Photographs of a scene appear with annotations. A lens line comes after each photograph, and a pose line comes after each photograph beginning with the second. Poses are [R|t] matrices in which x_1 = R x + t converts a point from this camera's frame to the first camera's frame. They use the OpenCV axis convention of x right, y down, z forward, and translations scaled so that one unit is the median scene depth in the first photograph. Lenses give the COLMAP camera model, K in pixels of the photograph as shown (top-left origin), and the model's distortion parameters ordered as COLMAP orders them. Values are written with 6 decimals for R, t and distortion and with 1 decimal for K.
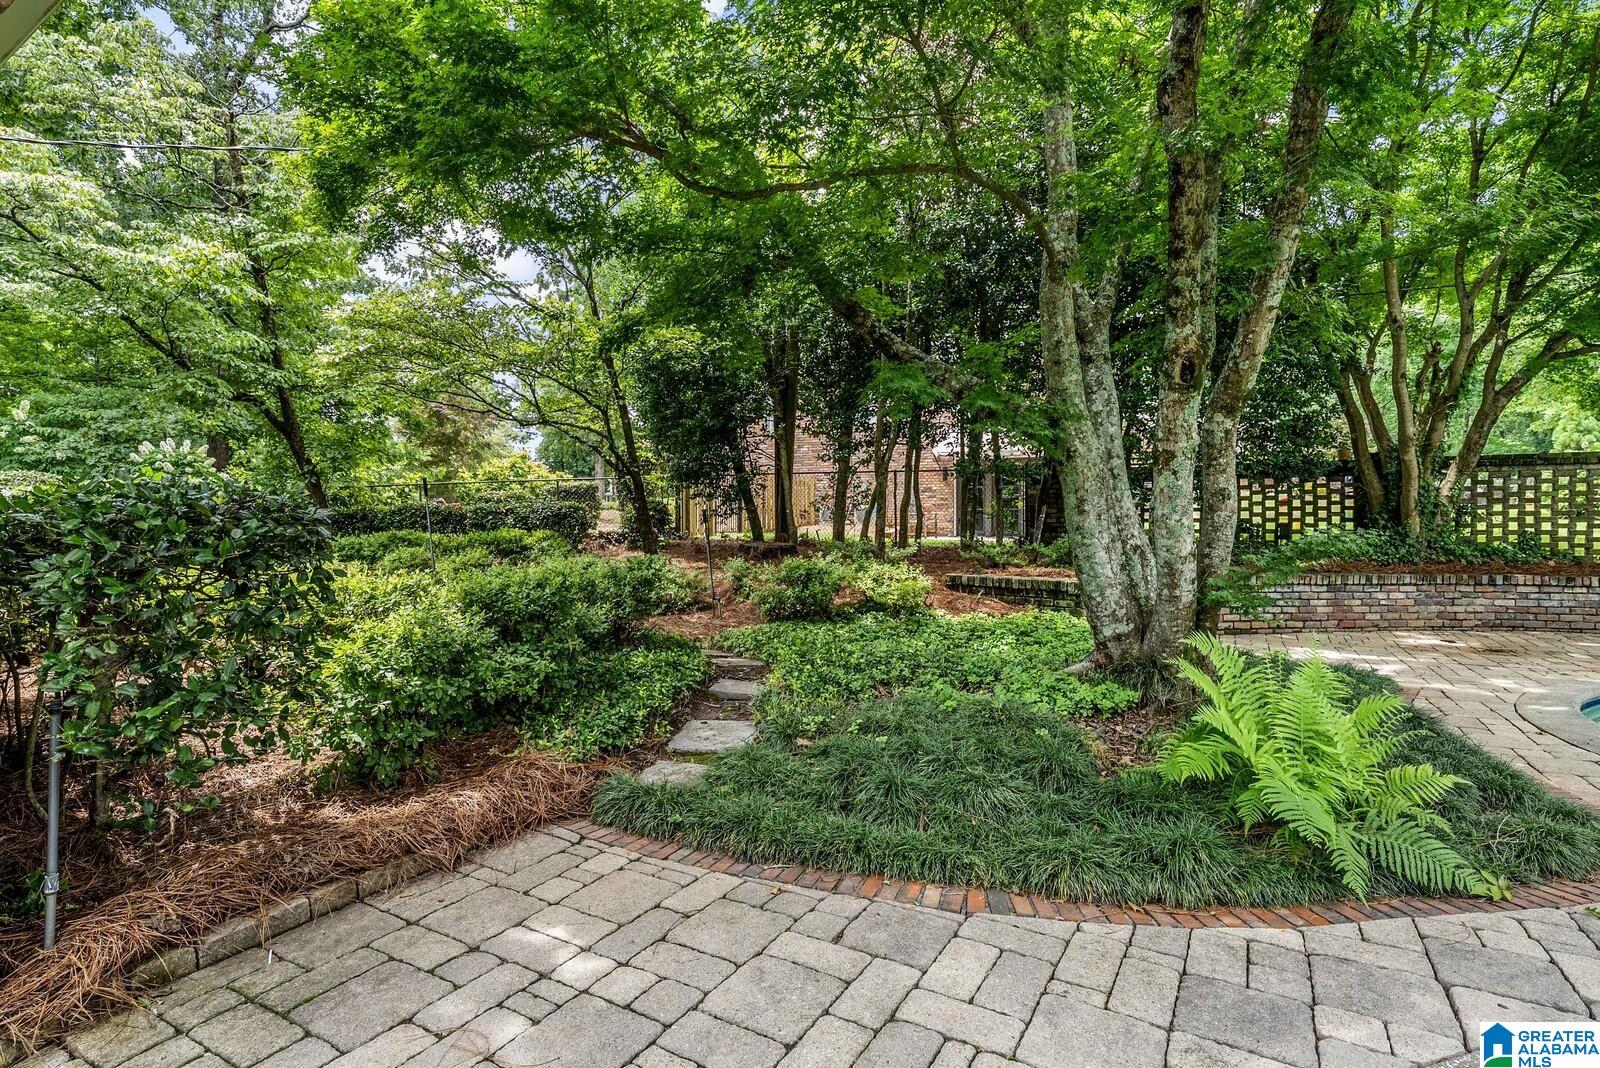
lens RADIAL K [[794.3, 0, 790.0], [0, 794.3, 526.0], [0, 0, 1]] dist [-0.003741, -0.000064]
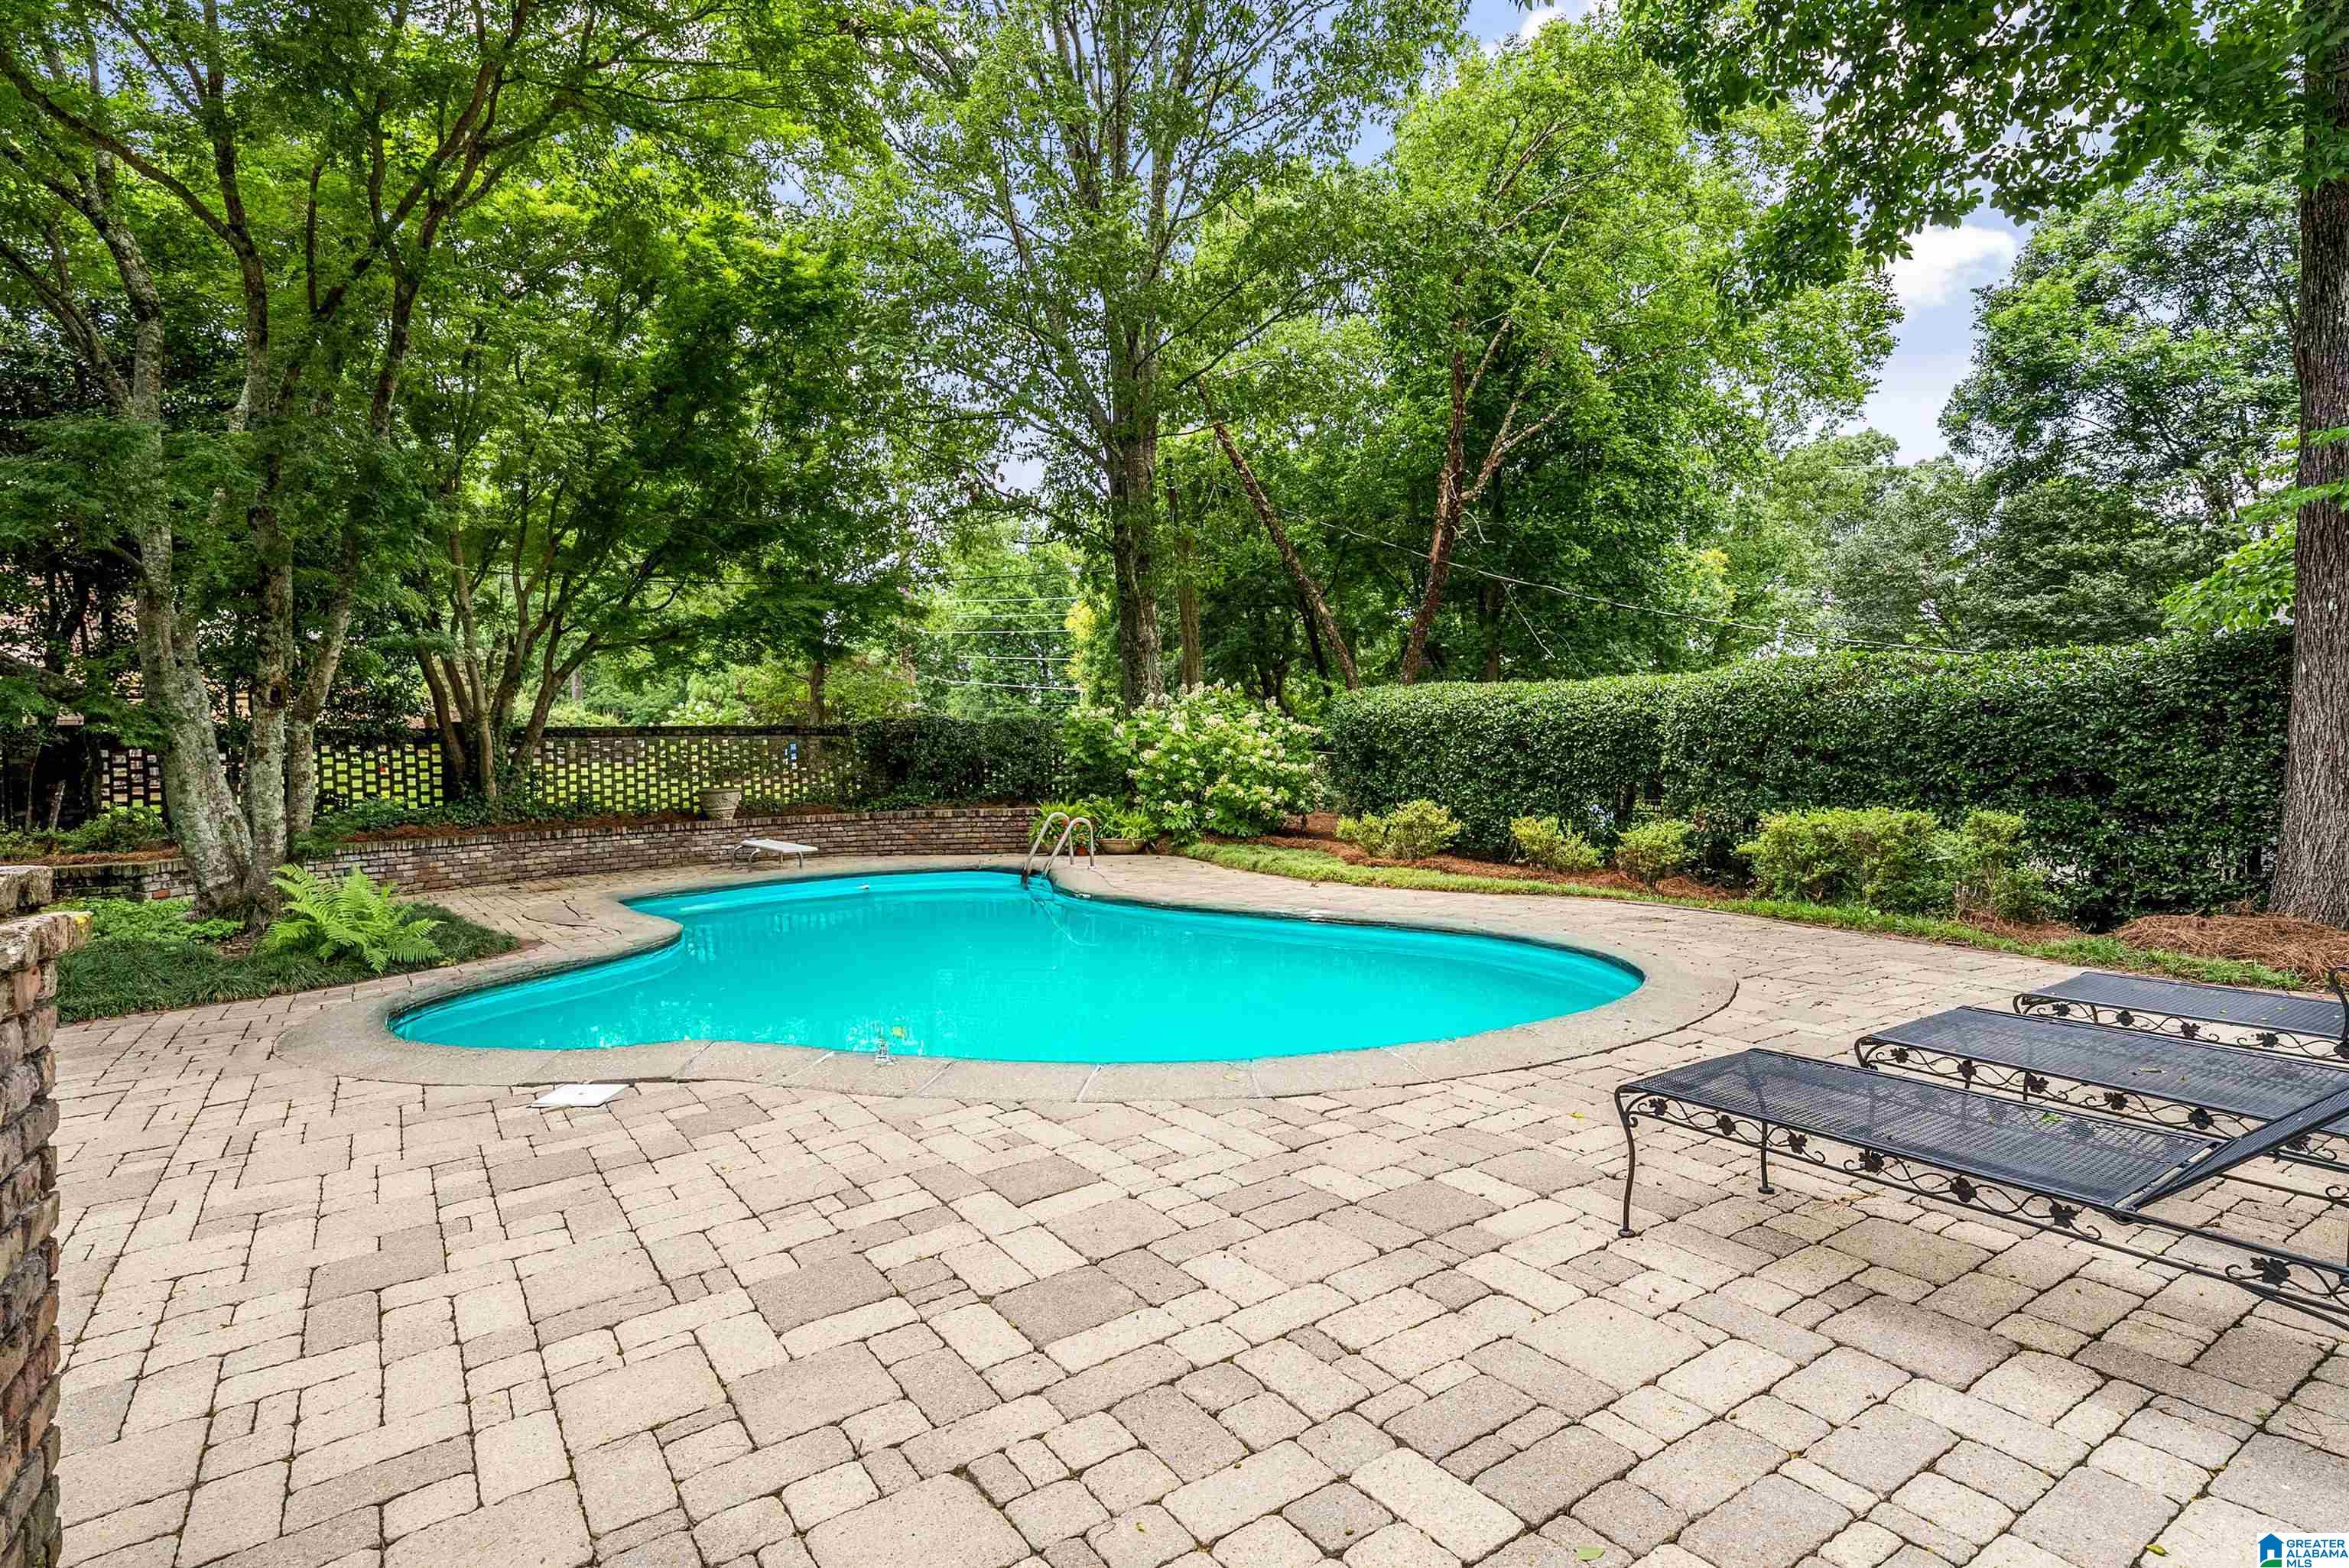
lens RADIAL K [[1166.0, 0, 1159.2], [0, 1166.0, 768.5], [0, 0, 1]] dist [-0.003741, -0.000064]
pose [[0.421766, -0.015935, 0.906565, -0.299412], [0.035473, 0.999370, 0.001063, -0.000104], [-0.906011, 0.031710, 0.422065, -0.543934]]
